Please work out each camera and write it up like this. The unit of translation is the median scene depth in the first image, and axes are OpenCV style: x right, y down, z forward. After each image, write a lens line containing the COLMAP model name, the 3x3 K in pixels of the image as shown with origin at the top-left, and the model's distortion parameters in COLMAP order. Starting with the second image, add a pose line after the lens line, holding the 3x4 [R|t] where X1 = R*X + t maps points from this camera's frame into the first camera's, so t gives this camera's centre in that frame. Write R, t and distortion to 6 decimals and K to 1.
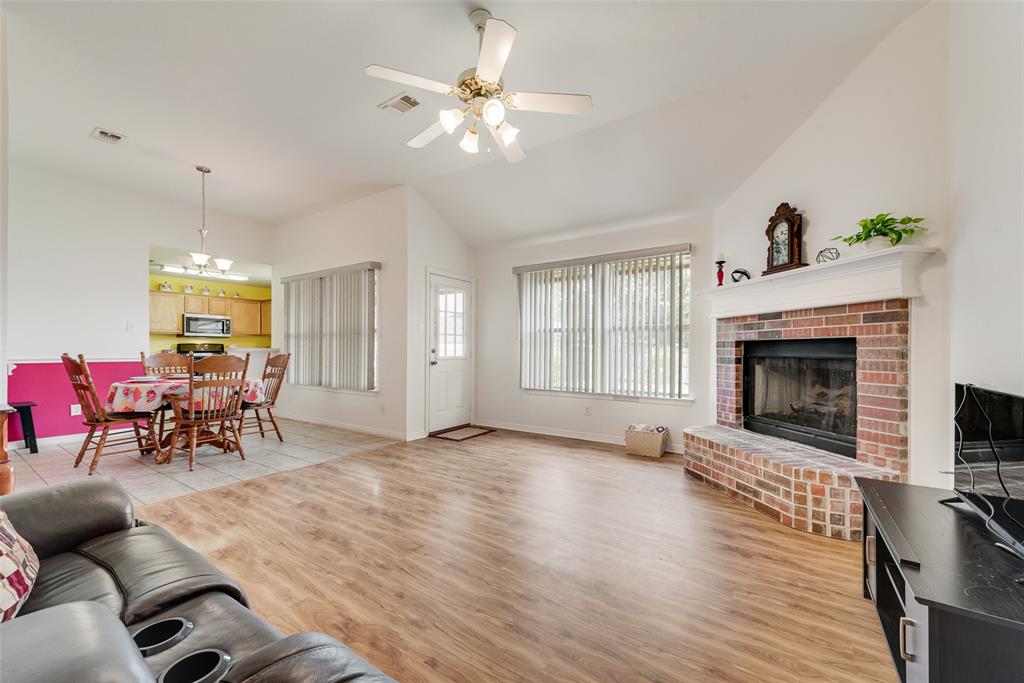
lens RADIAL K [[403.3, 0, 512.5], [0, 403.3, 349.9], [0, 0, 1]] dist [0.013578, -0.002080]
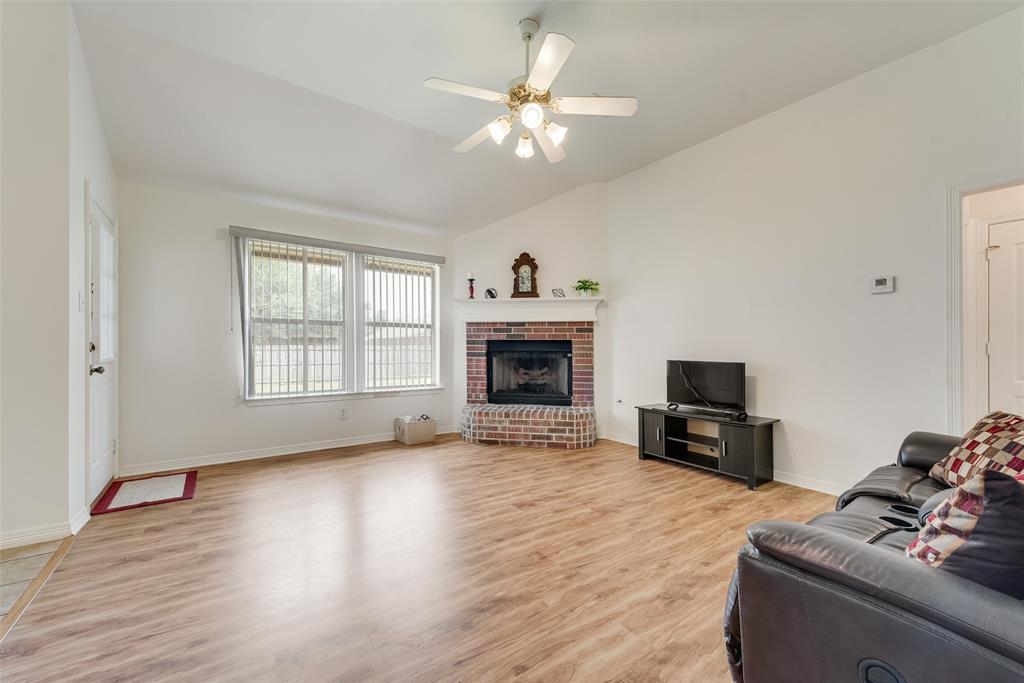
lens RADIAL K [[403.3, 0, 509.3], [0, 403.3, 343.3], [0, 0, 1]] dist [0.013578, -0.002080]
pose [[0.349422, 0.008117, 0.936930, -0.850672], [-0.002894, 0.999967, -0.007584, -0.001186], [-0.936961, -0.000062, 0.349434, 0.542306]]
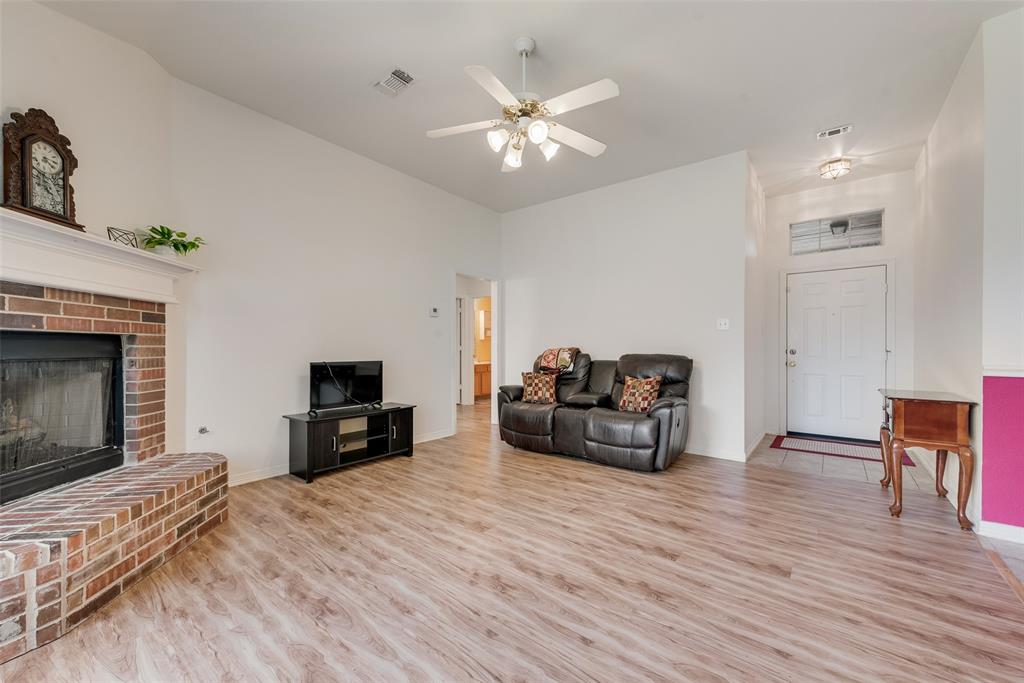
lens RADIAL K [[403.3, 0, 512.5], [0, 403.3, 338.9], [0, 0, 1]] dist [0.013578, -0.002080]
pose [[-0.997770, -0.002431, 0.066699, -0.095951], [-0.003805, 0.999783, -0.020483, -0.004644], [-0.066635, -0.020691, -0.997563, 1.654284]]
